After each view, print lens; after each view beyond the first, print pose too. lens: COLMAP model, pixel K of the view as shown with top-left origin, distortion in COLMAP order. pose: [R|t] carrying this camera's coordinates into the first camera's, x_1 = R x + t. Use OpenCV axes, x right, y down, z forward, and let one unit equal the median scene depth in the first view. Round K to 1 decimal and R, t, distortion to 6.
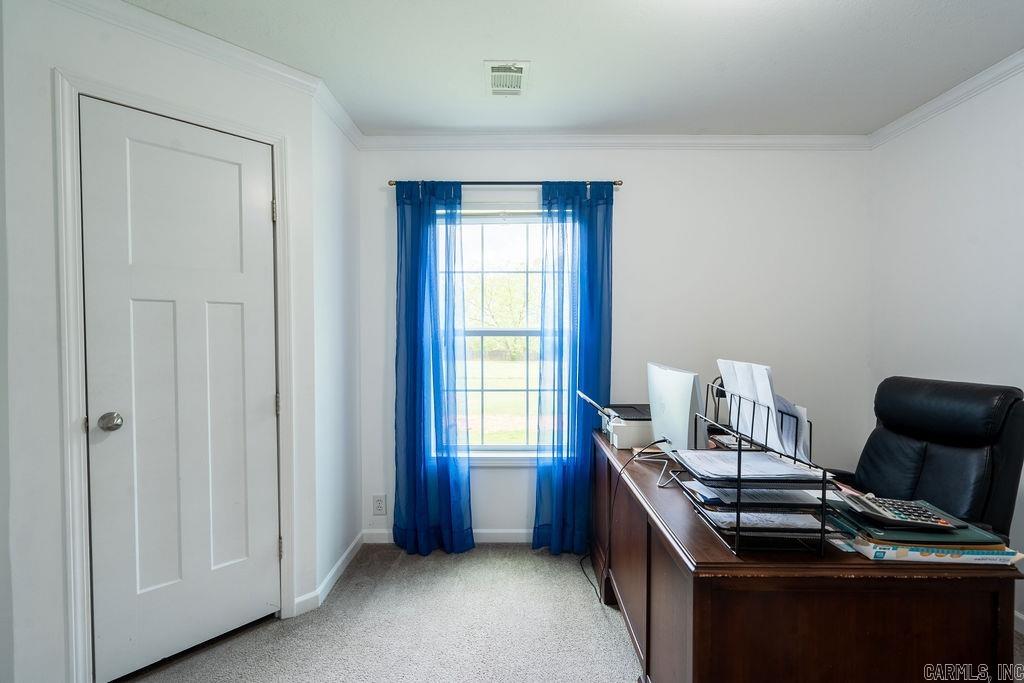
lens RADIAL K [[455.2, 0, 512.8], [0, 455.2, 336.9], [0, 0, 1]] dist [0.000844, -0.000124]
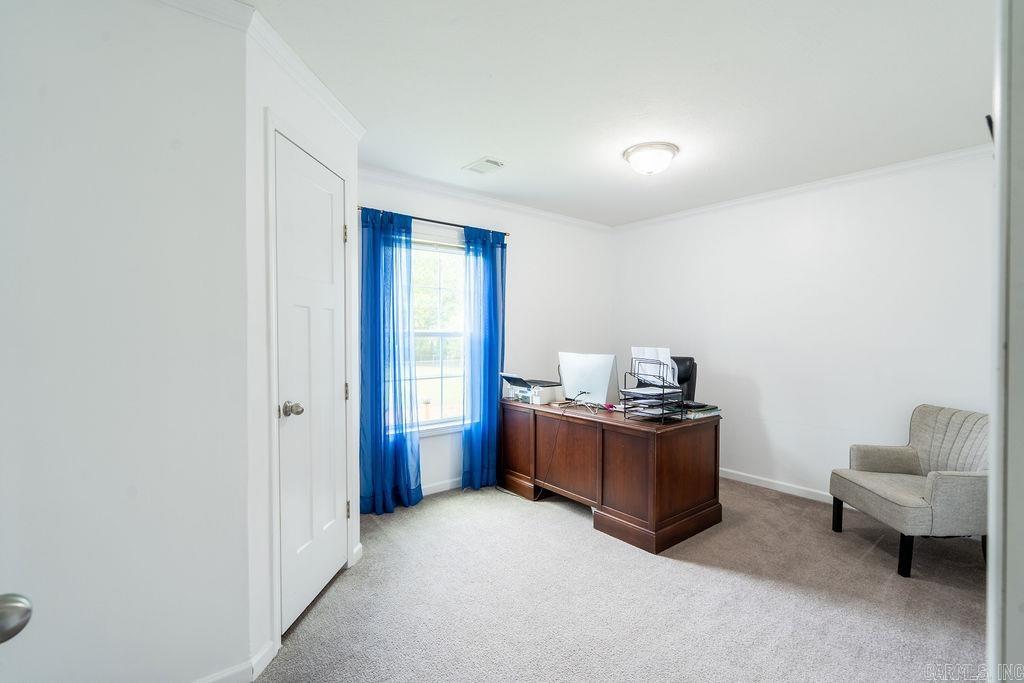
lens RADIAL K [[458.7, 0, 511.4], [0, 458.7, 341.2], [0, 0, 1]] dist [-0.009059, 0.004623]
pose [[0.773652, -0.005985, 0.633583, -0.714323], [0.002608, 0.999977, 0.006261, 0.002818], [-0.633606, -0.003191, 0.773649, -0.173116]]
